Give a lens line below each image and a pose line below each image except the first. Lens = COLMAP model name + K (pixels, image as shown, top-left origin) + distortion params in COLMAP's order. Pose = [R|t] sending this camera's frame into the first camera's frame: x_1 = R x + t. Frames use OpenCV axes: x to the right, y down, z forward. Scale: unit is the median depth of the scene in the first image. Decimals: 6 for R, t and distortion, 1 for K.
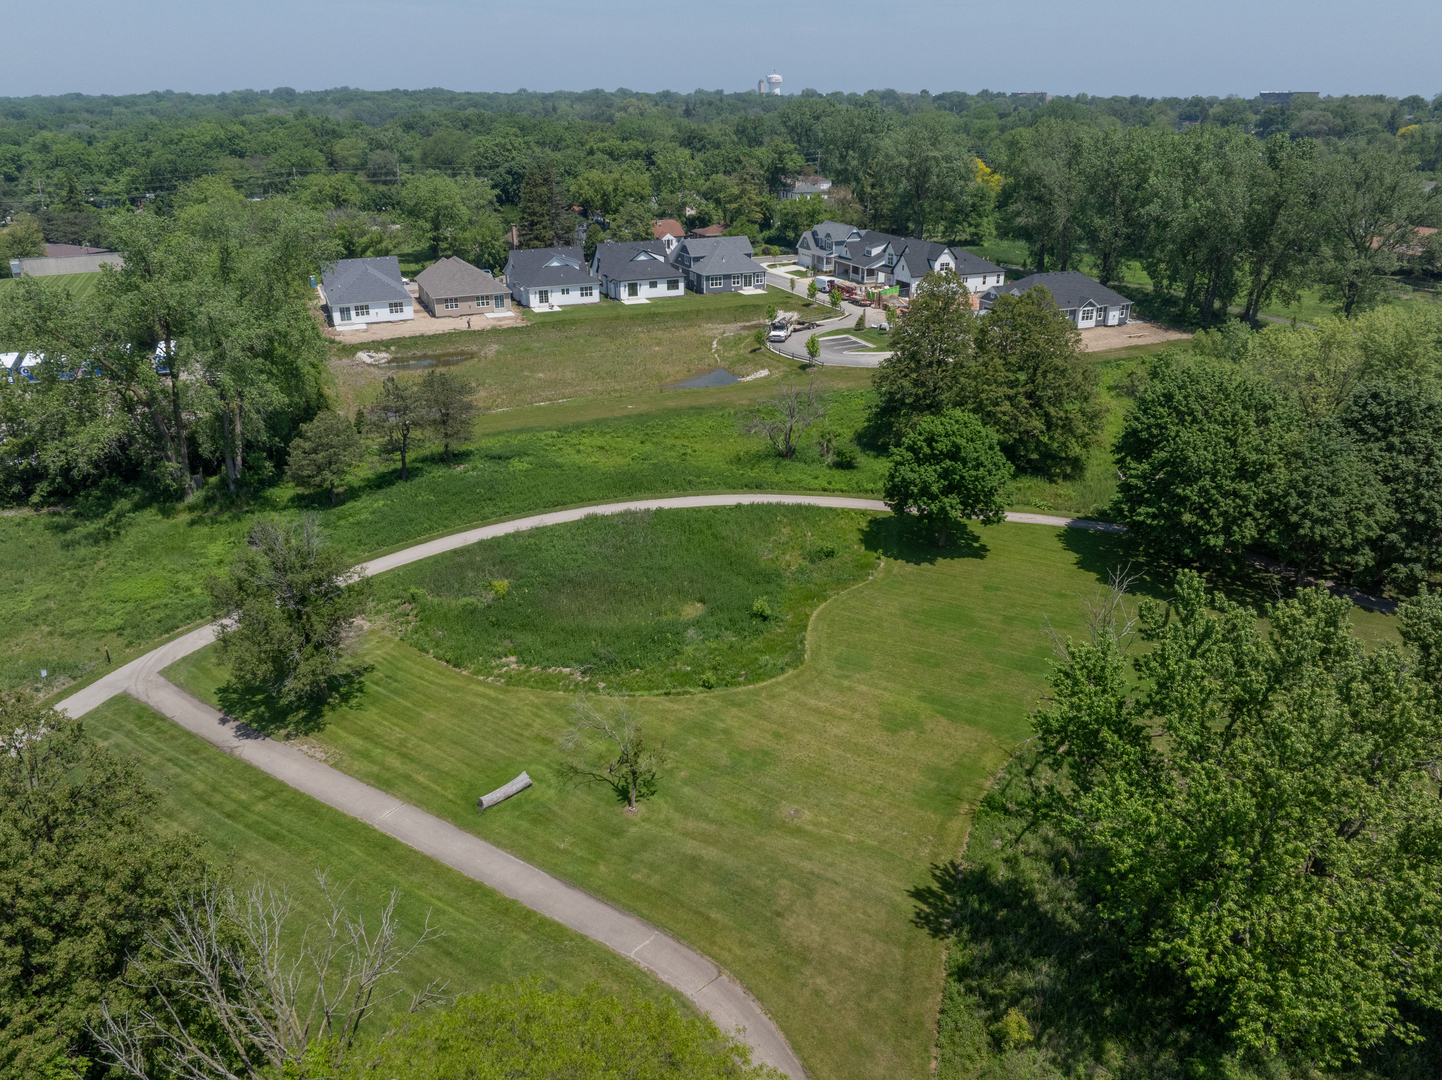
lens RADIAL K [[1043.4, 0, 721.0], [0, 1043.4, 540.0], [0, 0, 1]] dist [-0.031049, 0.000780]
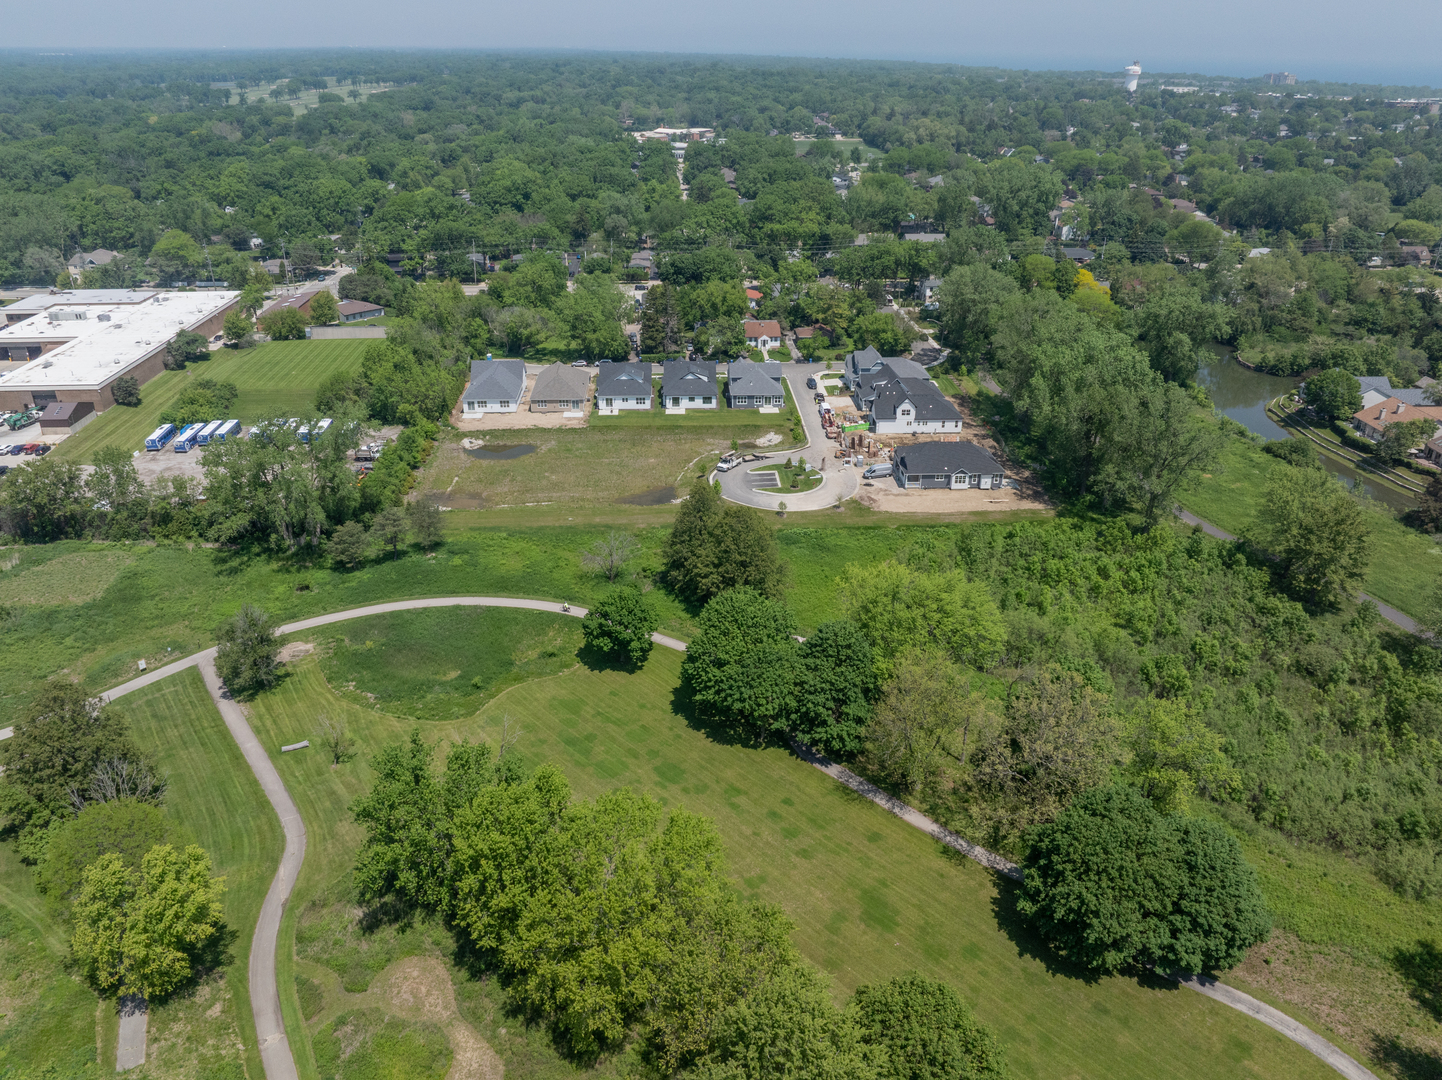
lens RADIAL K [[1043.4, 0, 721.0], [0, 1043.4, 540.0], [0, 0, 1]] dist [-0.031049, 0.000780]
pose [[0.940141, 0.158828, -0.301511, 0.459711], [-0.146477, 0.987187, 0.063294, -0.174861], [0.307700, -0.015341, 0.951360, -0.318195]]
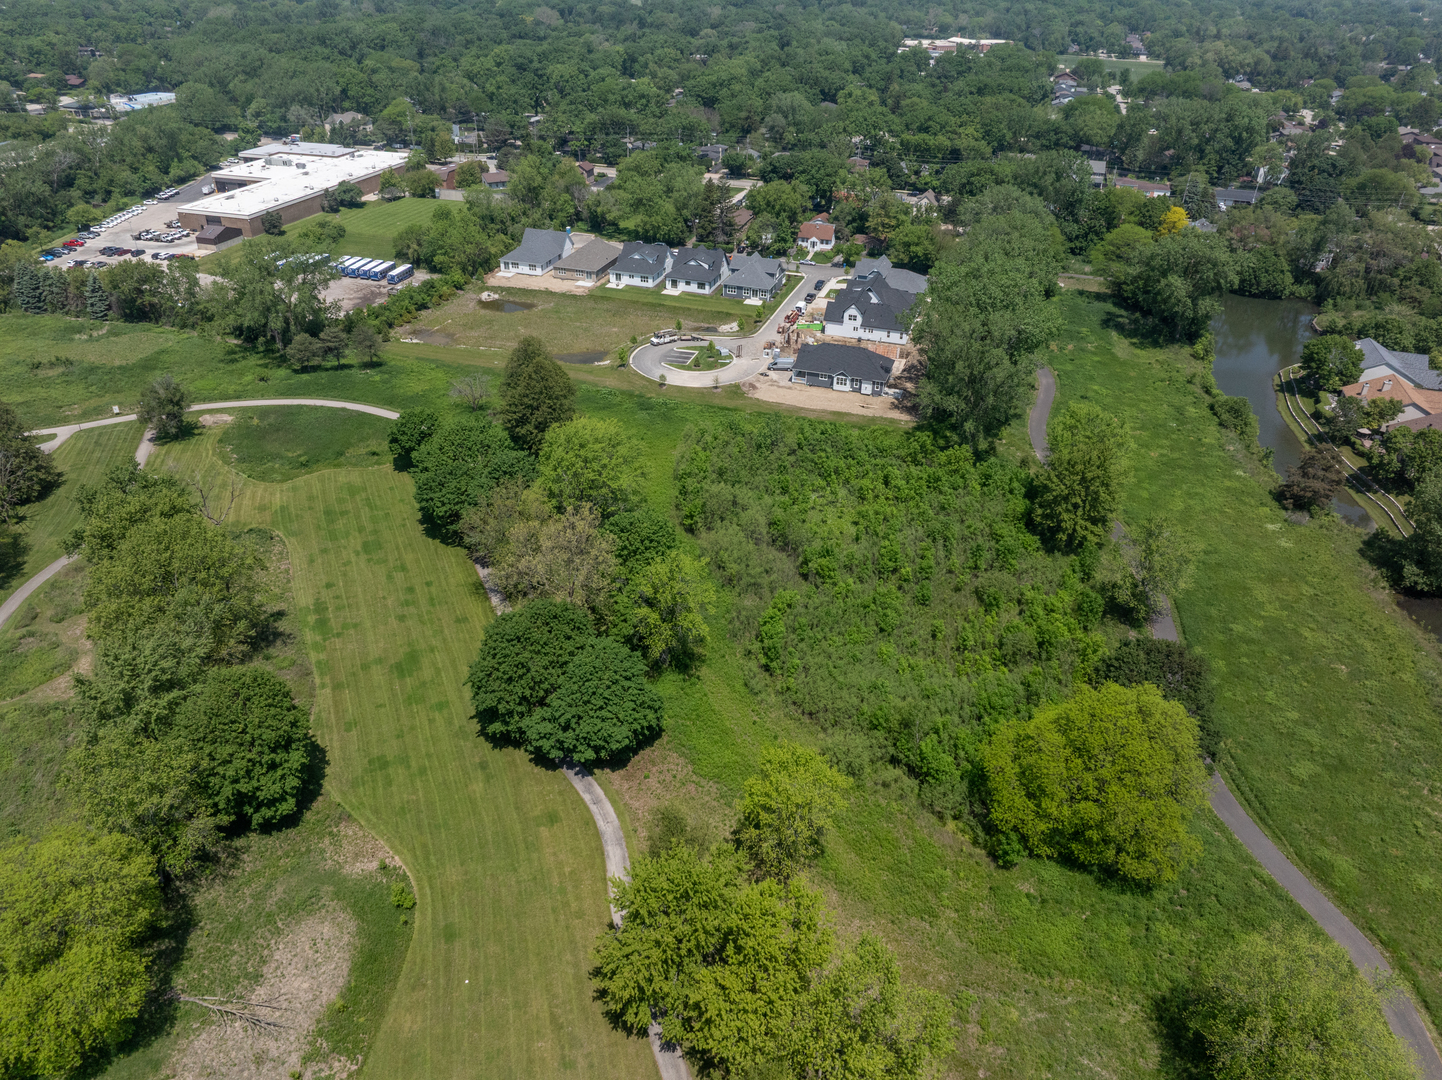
lens RADIAL K [[1008.9, 0, 721.0], [0, 1008.9, 540.0], [0, 0, 1]] dist [-0.035694, 0.000412]
pose [[0.764750, 0.356224, -0.536901, 0.984892], [-0.282845, 0.934294, 0.217009, -0.255918], [0.578927, -0.014098, 0.815258, -0.172980]]
